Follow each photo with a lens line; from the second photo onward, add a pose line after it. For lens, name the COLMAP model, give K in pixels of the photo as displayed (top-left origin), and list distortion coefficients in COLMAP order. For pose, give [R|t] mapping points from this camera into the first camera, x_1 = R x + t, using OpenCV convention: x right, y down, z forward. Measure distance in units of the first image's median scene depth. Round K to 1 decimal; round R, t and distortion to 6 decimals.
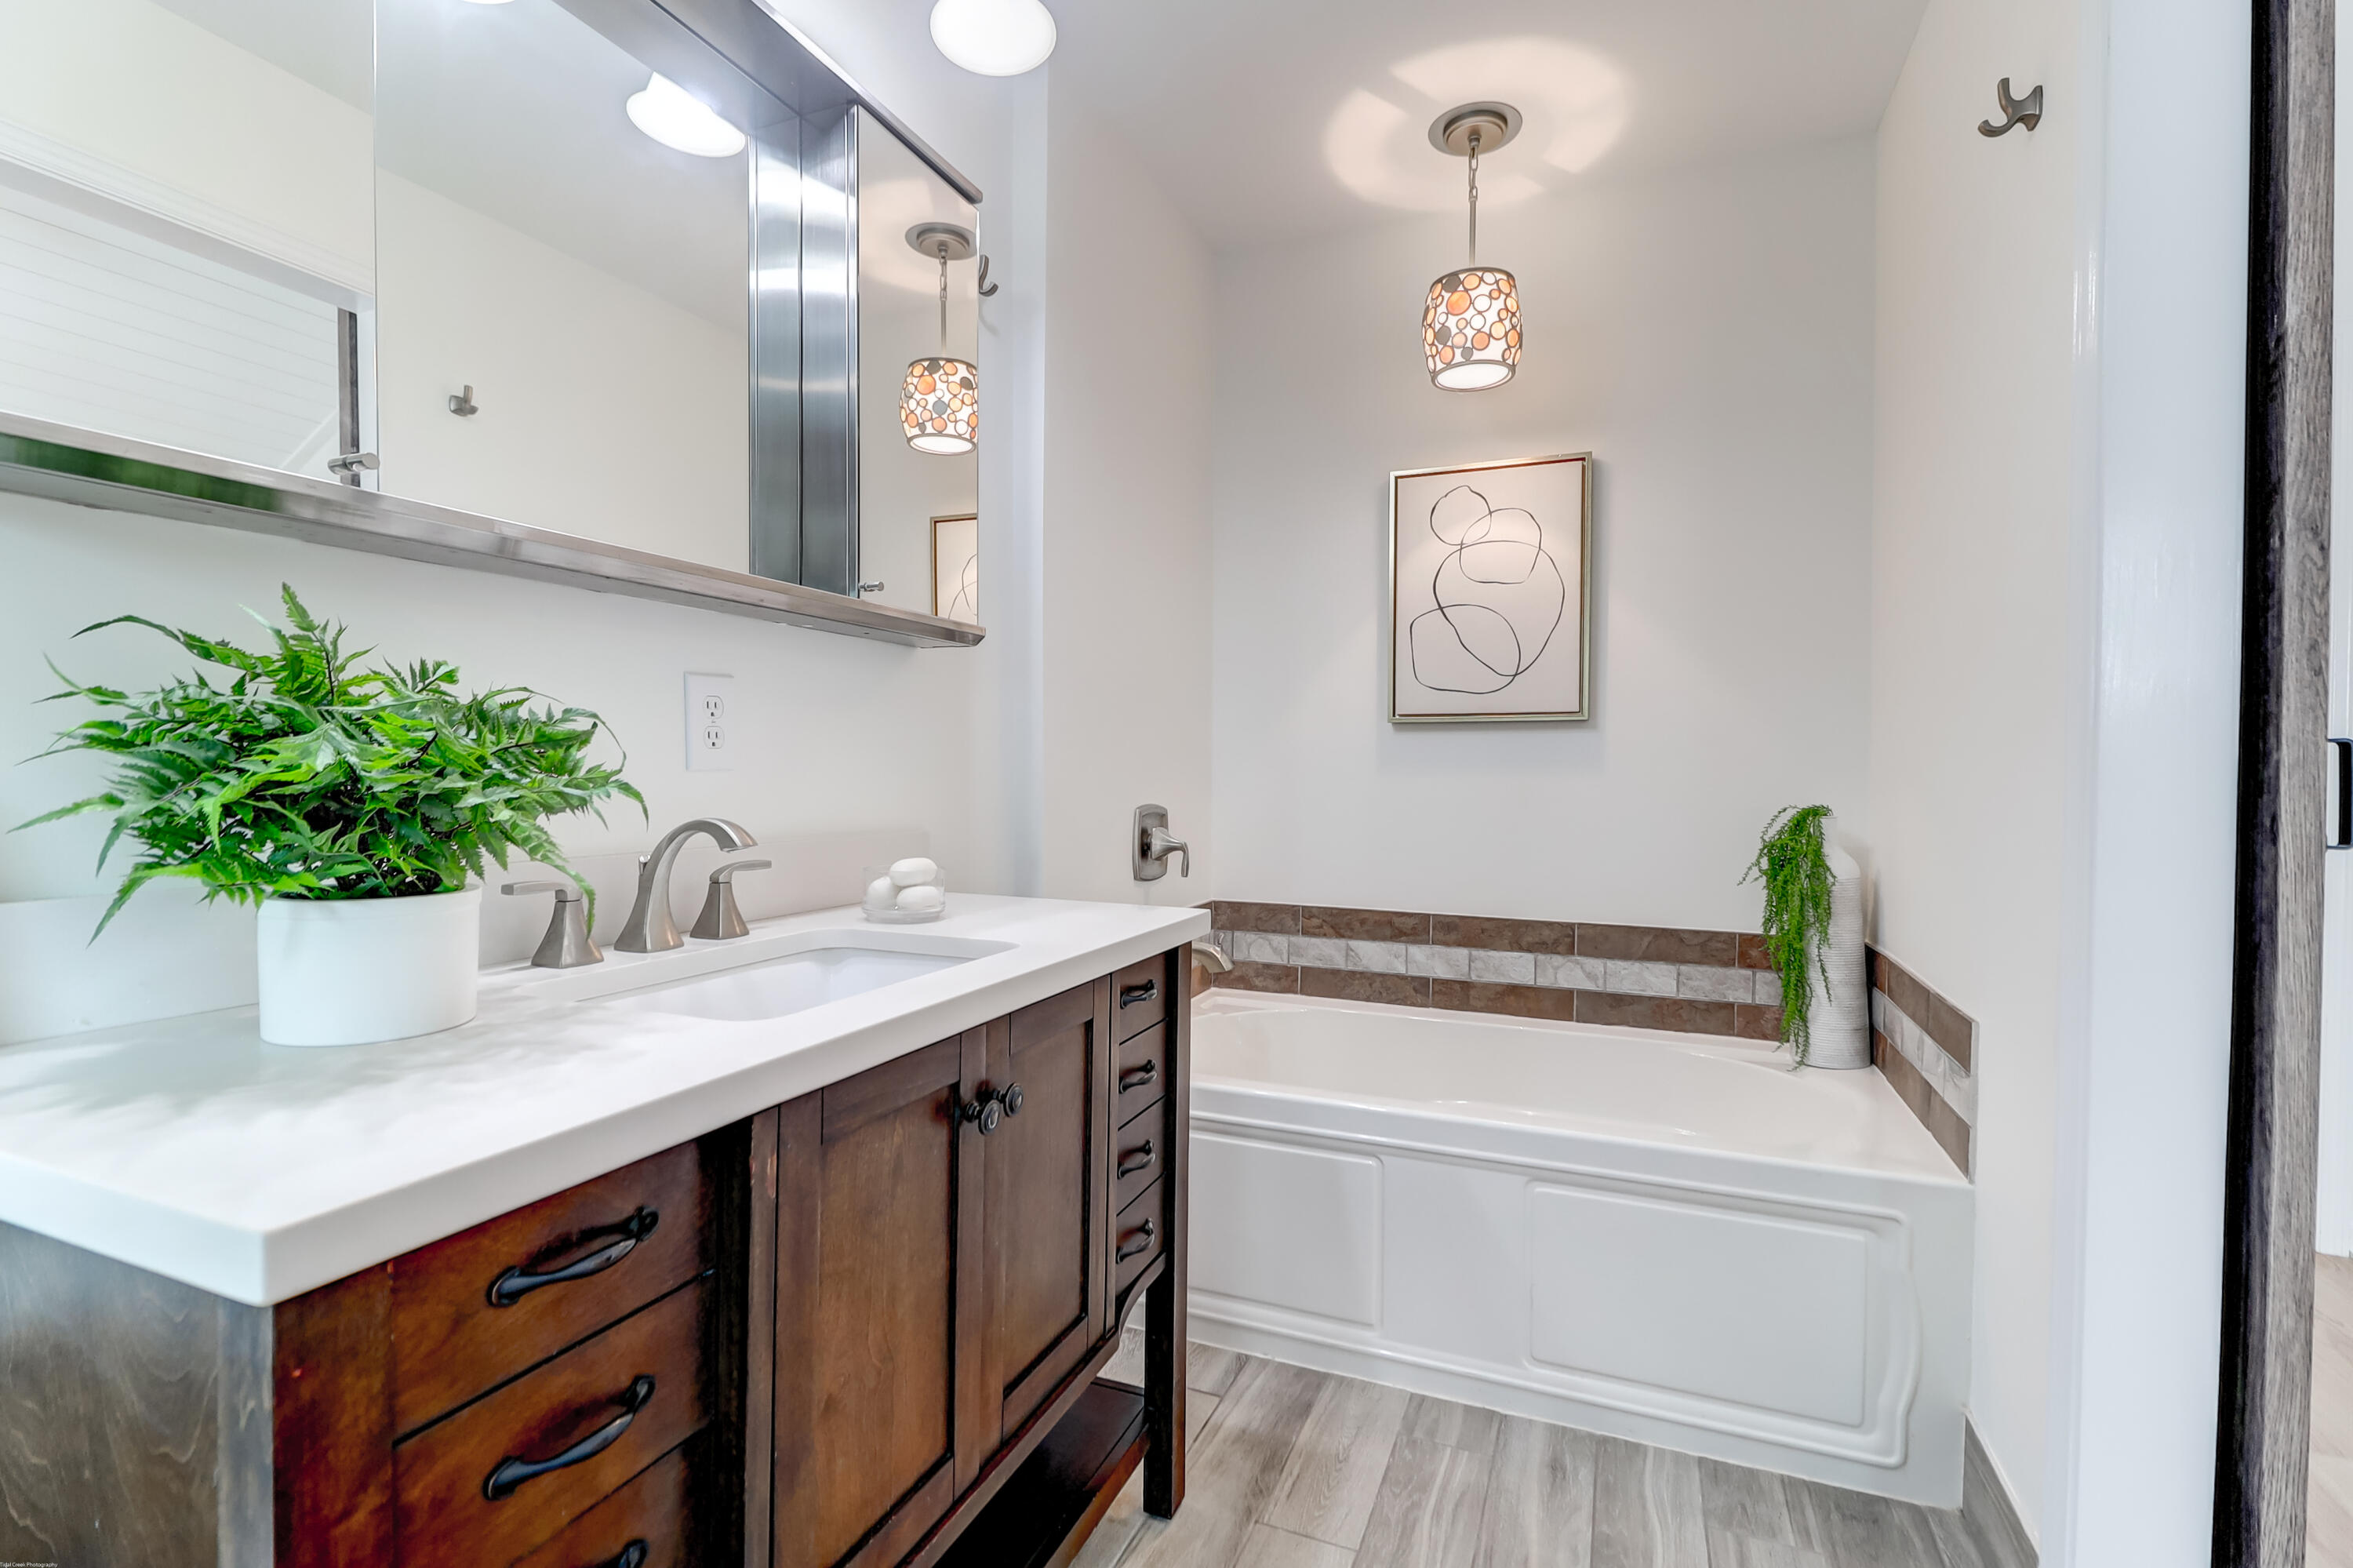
lens RADIAL K [[1079.3, 0, 1173.6], [0, 1079.3, 784.0], [0, 0, 1]] dist [0.016089, -0.007959]
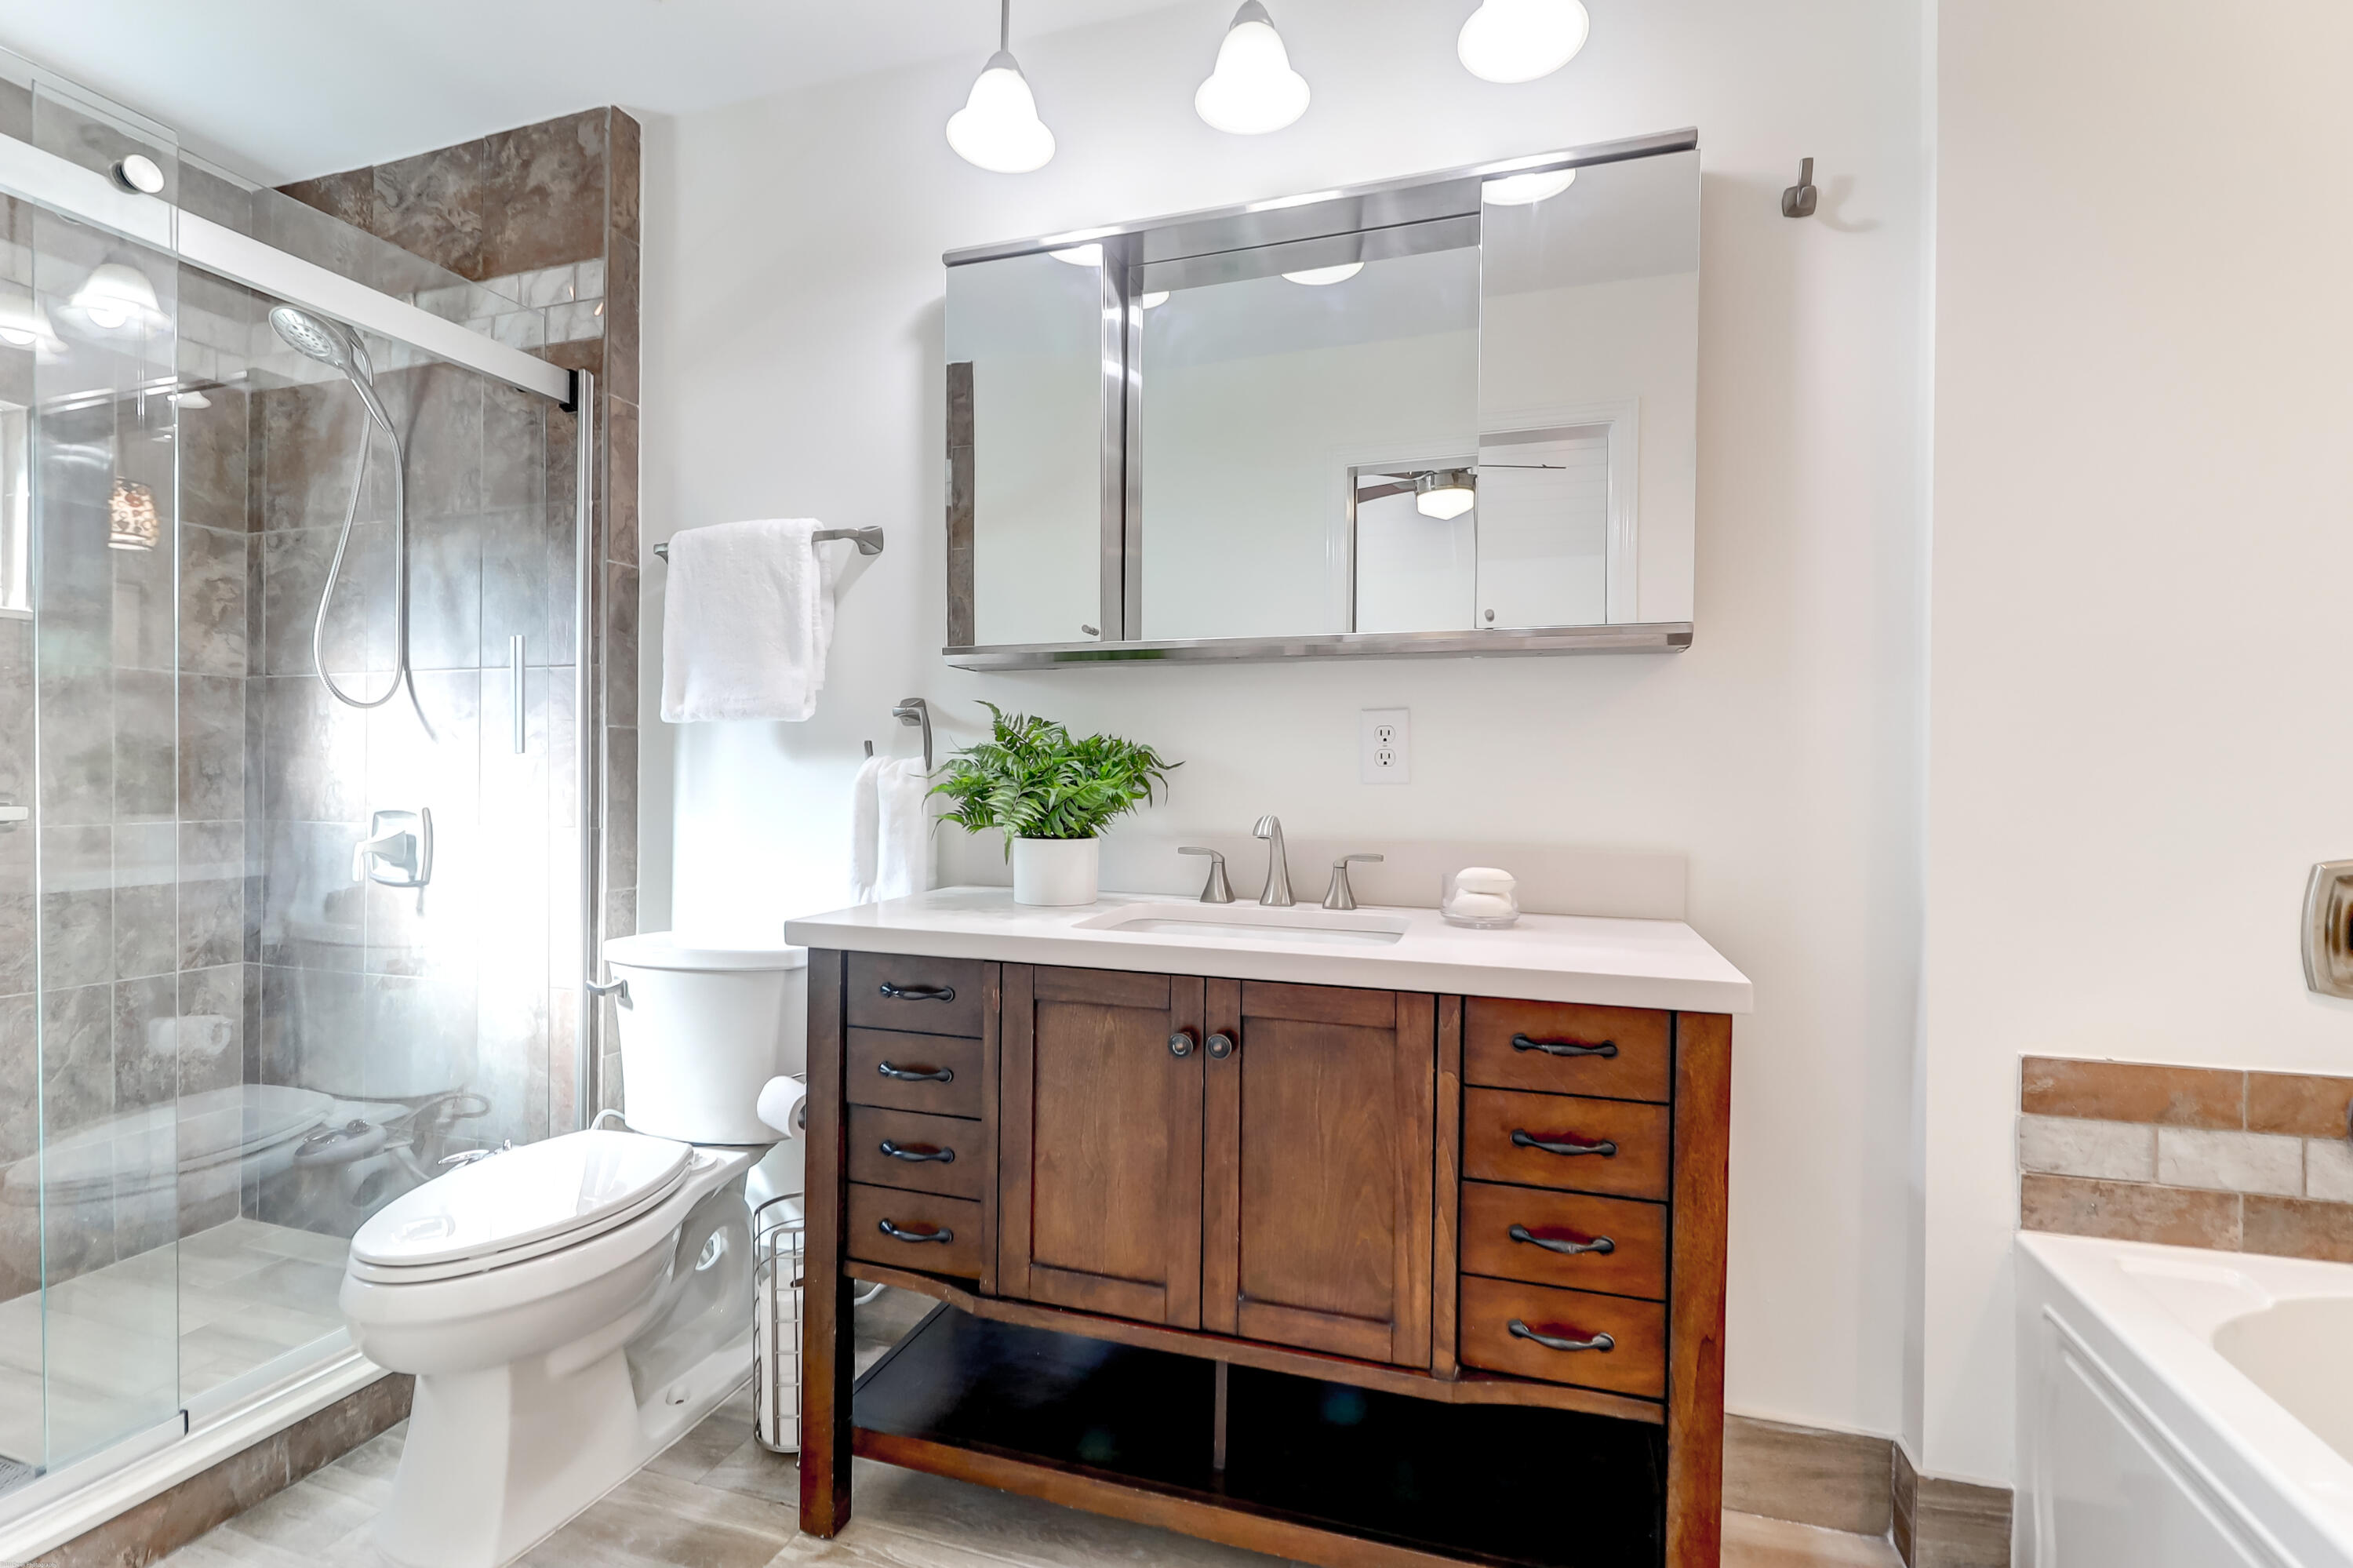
lens RADIAL K [[1079.3, 0, 1189.4], [0, 1079.3, 778.8], [0, 0, 1]] dist [0.016089, -0.007959]
pose [[0.080115, -0.002898, -0.996781, 1.226421], [-0.025354, 0.999666, -0.004944, -0.010601], [0.996463, 0.025669, 0.080015, 0.968443]]
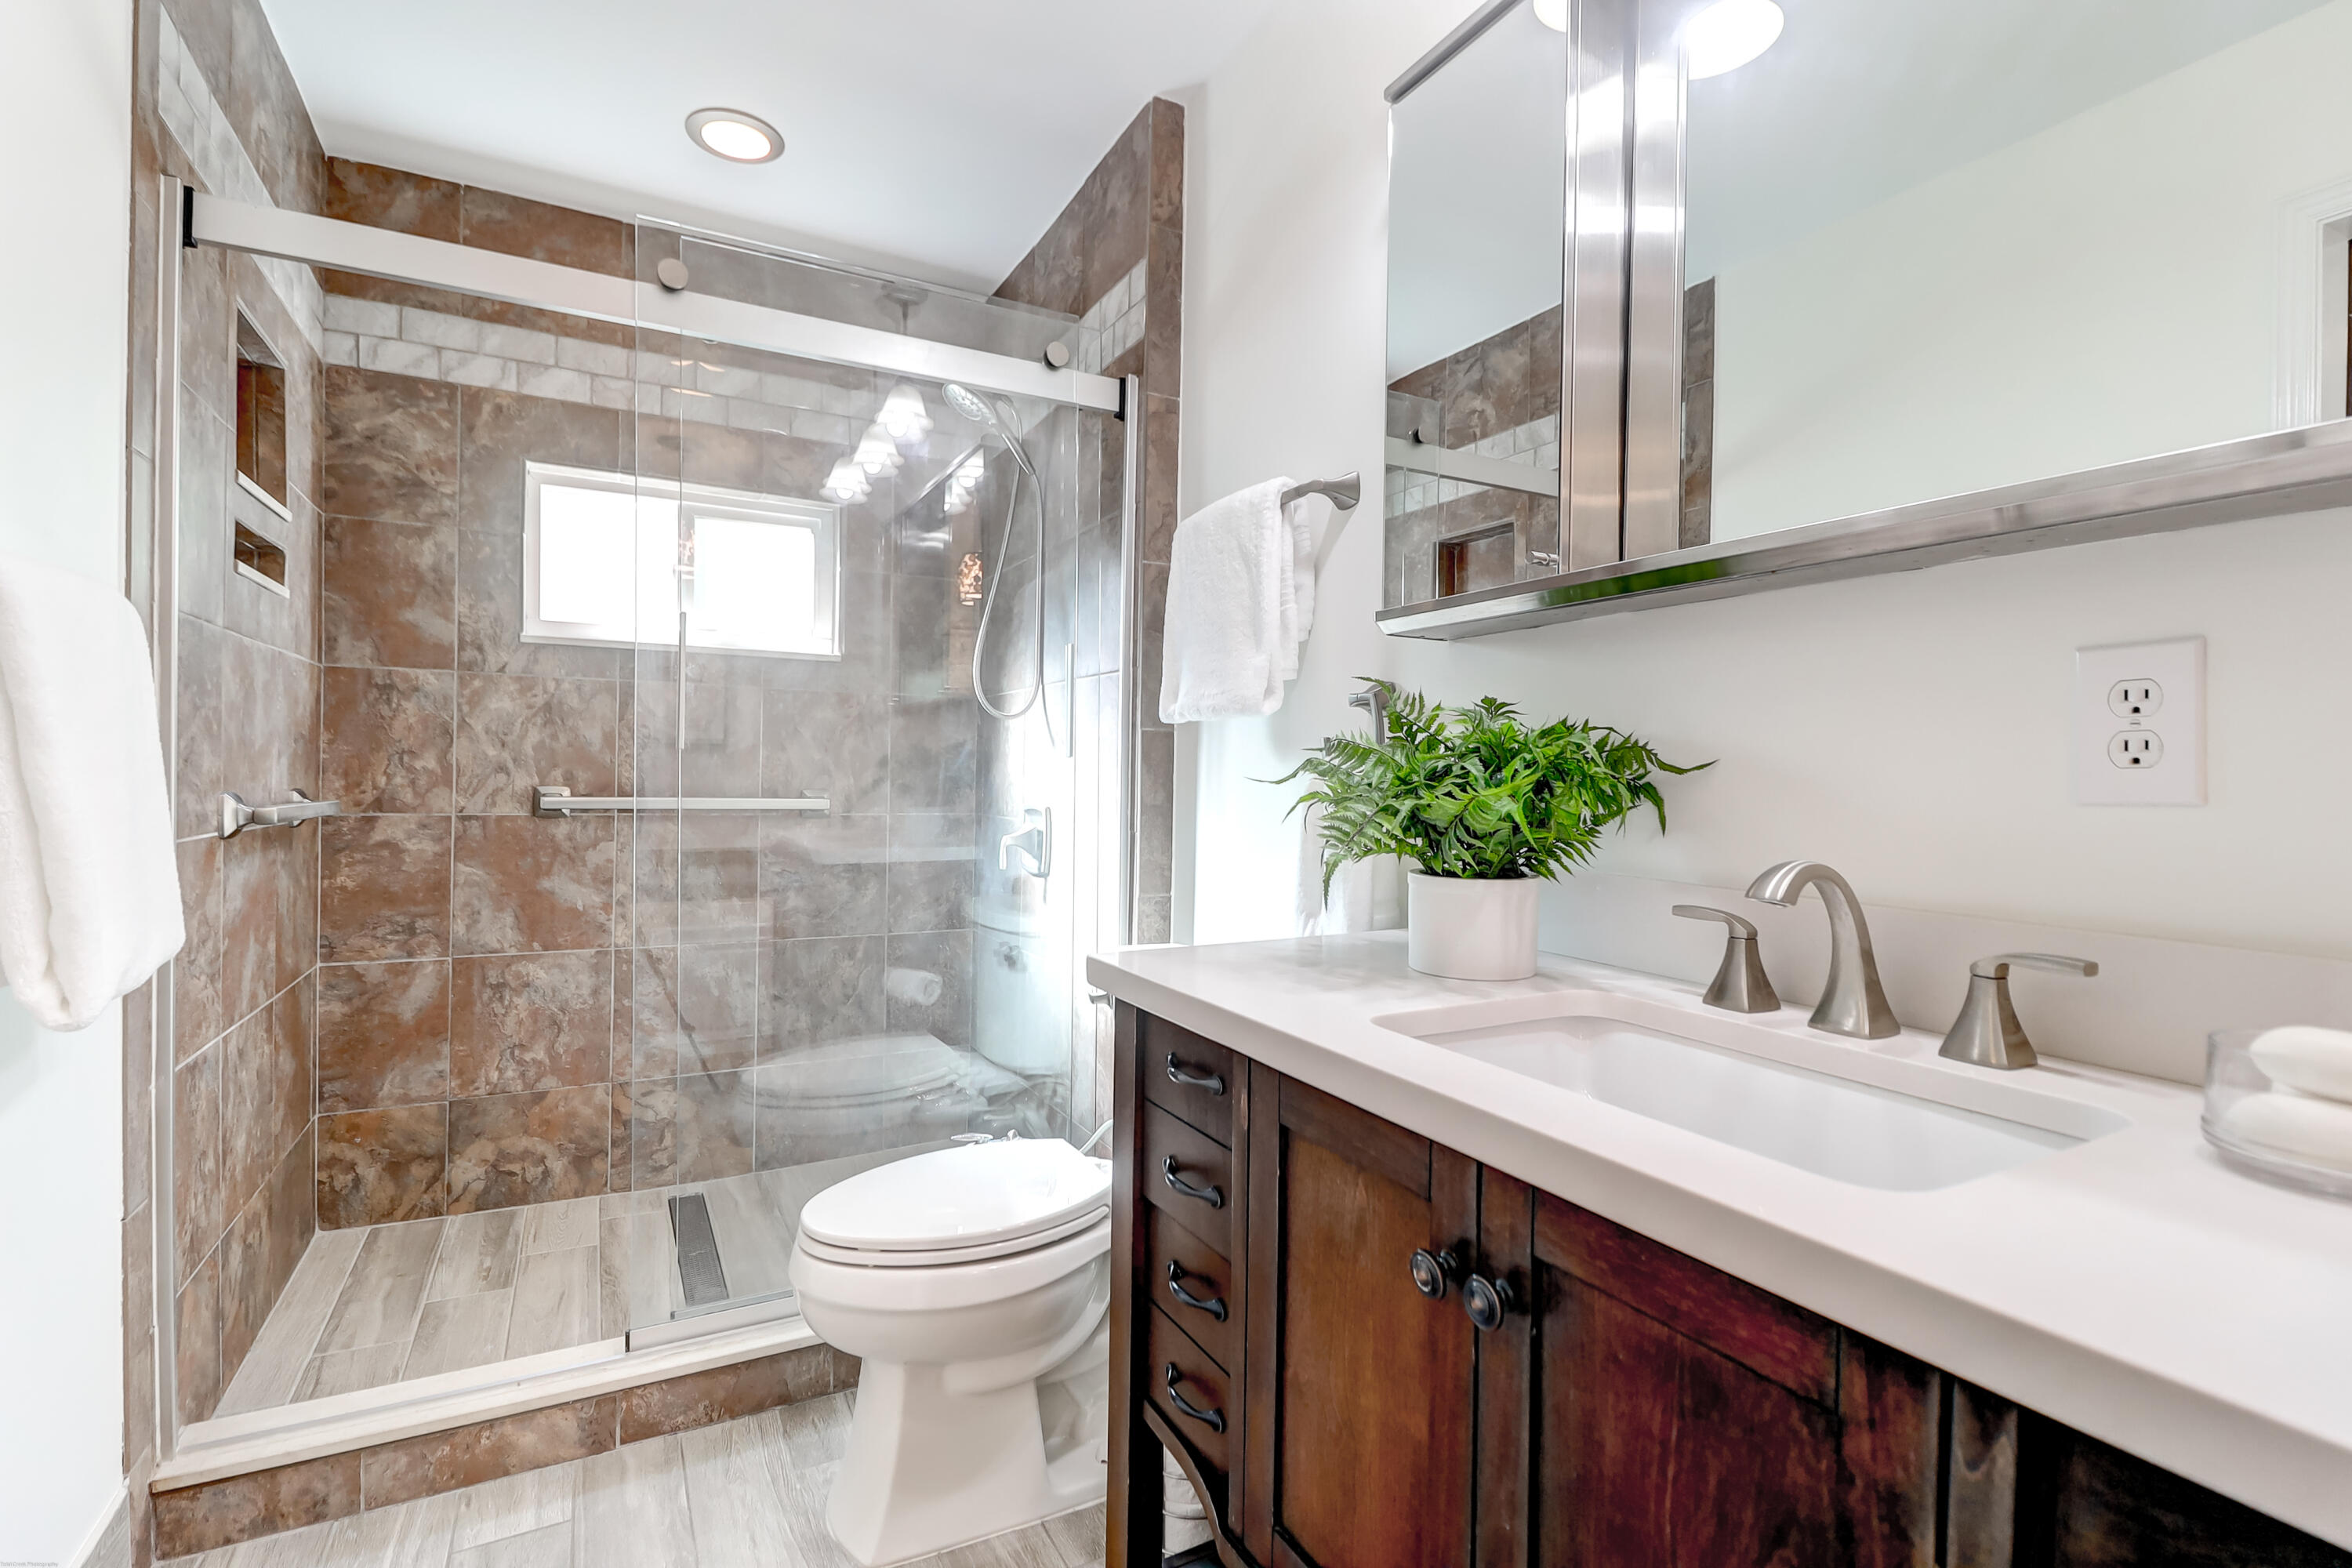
lens RADIAL K [[1078.8, 0, 1182.0], [0, 1078.8, 782.0], [0, 0, 1]] dist [0.016089, -0.007959]
pose [[-0.628487, -0.010642, -0.777747, 0.533409], [-0.033939, 0.999329, 0.013751, -0.025638], [0.777079, 0.035038, -0.628427, 1.417445]]
